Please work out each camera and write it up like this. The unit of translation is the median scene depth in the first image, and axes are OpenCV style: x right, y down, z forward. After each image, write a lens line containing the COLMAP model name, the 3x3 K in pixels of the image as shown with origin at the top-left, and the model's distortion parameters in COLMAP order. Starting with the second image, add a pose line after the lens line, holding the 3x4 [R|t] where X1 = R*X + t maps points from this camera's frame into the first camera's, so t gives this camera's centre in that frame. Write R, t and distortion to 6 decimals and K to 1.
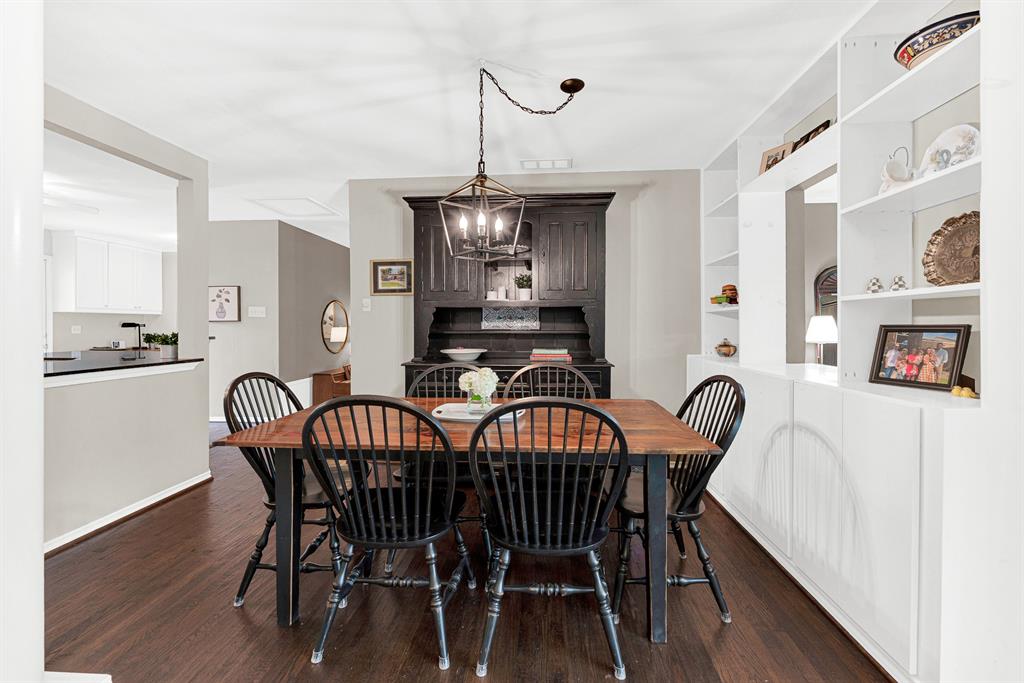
lens RADIAL K [[420.5, 0, 510.0], [0, 420.5, 328.5], [0, 0, 1]] dist [0.002745, -0.000477]
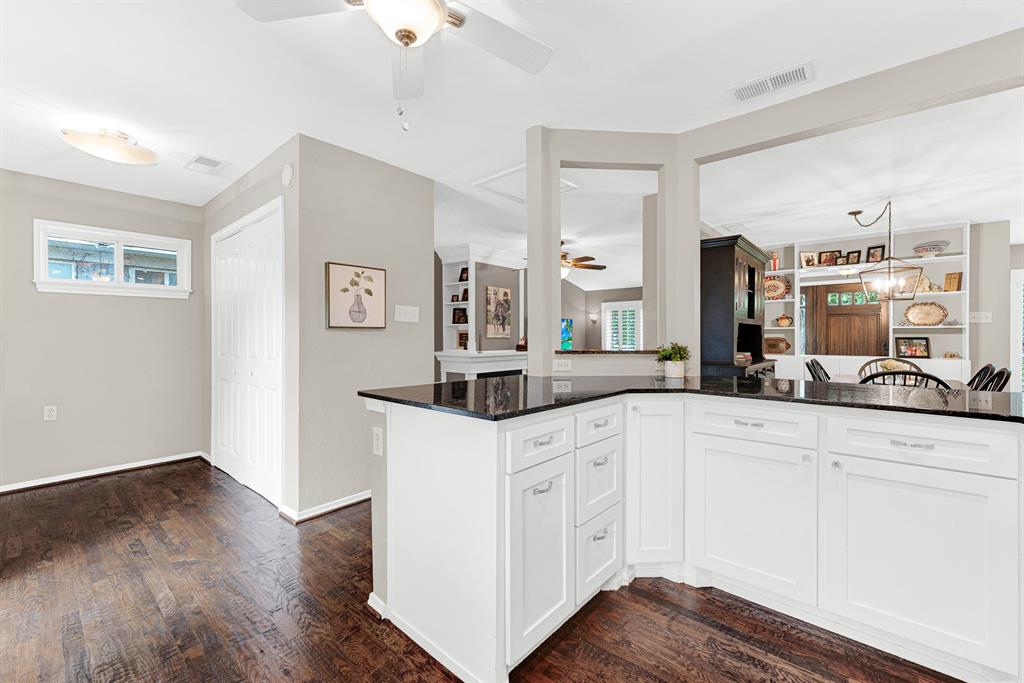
lens RADIAL K [[420.5, 0, 512.4], [0, 420.5, 339.7], [0, 0, 1]] dist [0.002745, -0.000477]
pose [[0.594371, -0.003815, 0.804182, -1.668500], [0.002034, 0.999993, 0.003240, -0.003211], [-0.804189, -0.000290, 0.594374, 0.797850]]
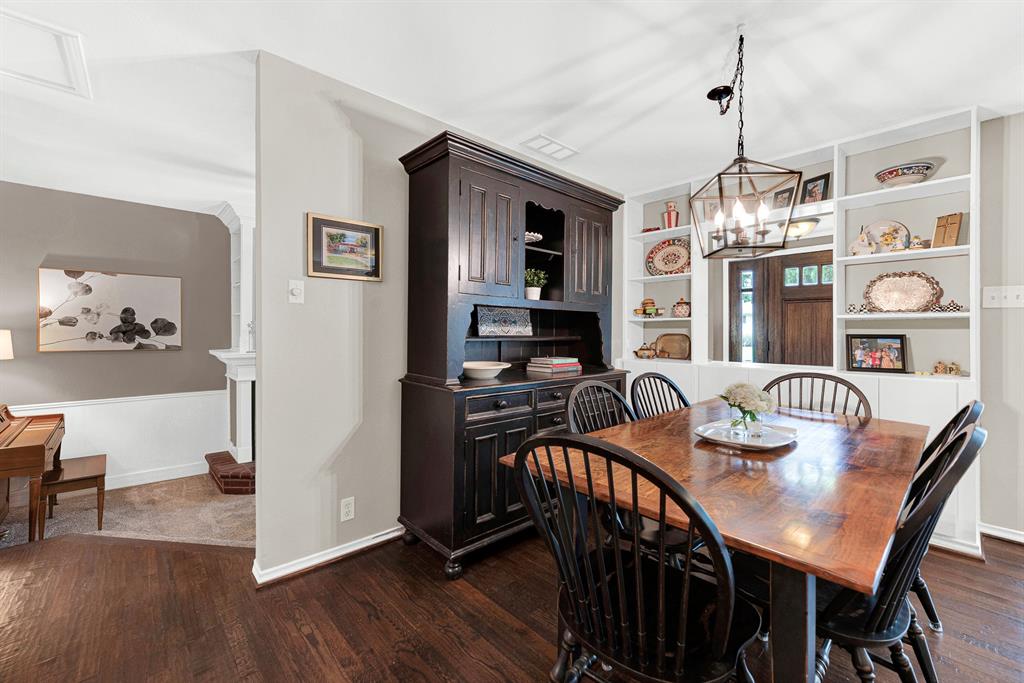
lens RADIAL K [[420.5, 0, 510.3], [0, 420.5, 330.2], [0, 0, 1]] dist [0.002745, -0.000477]
pose [[0.677298, 0.009488, 0.735647, -0.656834], [-0.004273, 0.999951, -0.008962, -0.002026], [-0.735696, 0.002926, 0.677305, 0.493913]]
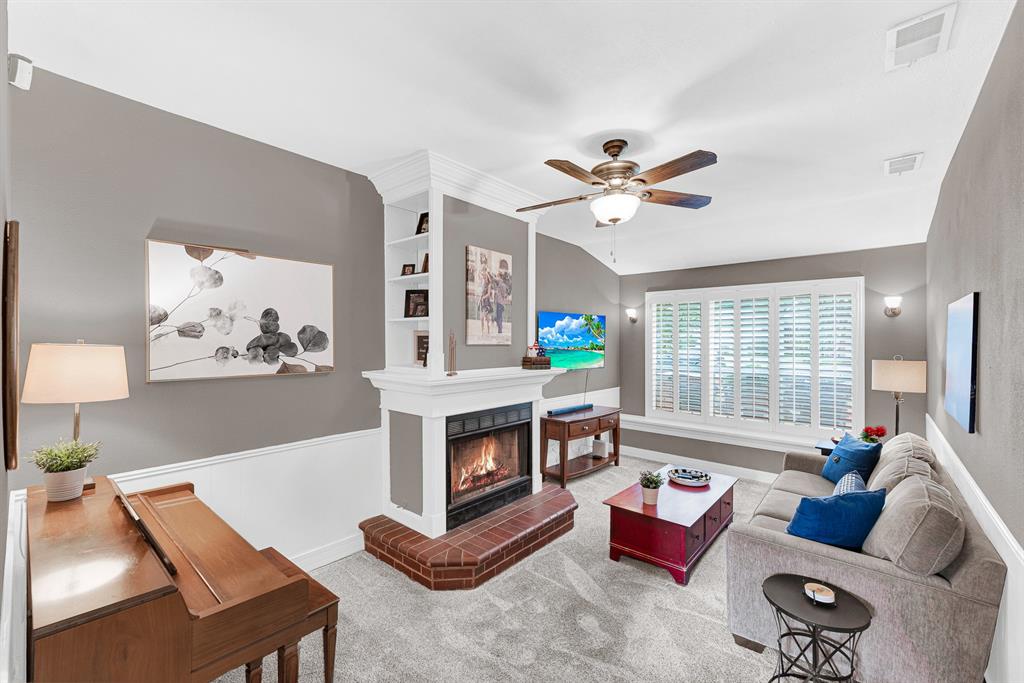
lens RADIAL K [[420.5, 0, 506.8], [0, 420.5, 343.5], [0, 0, 1]] dist [0.002745, -0.000477]
pose [[0.599146, 0.000028, 0.800640, -0.894831], [-0.000737, 1.000000, 0.000517, -0.010046], [-0.800639, -0.000900, 0.599146, 1.391030]]
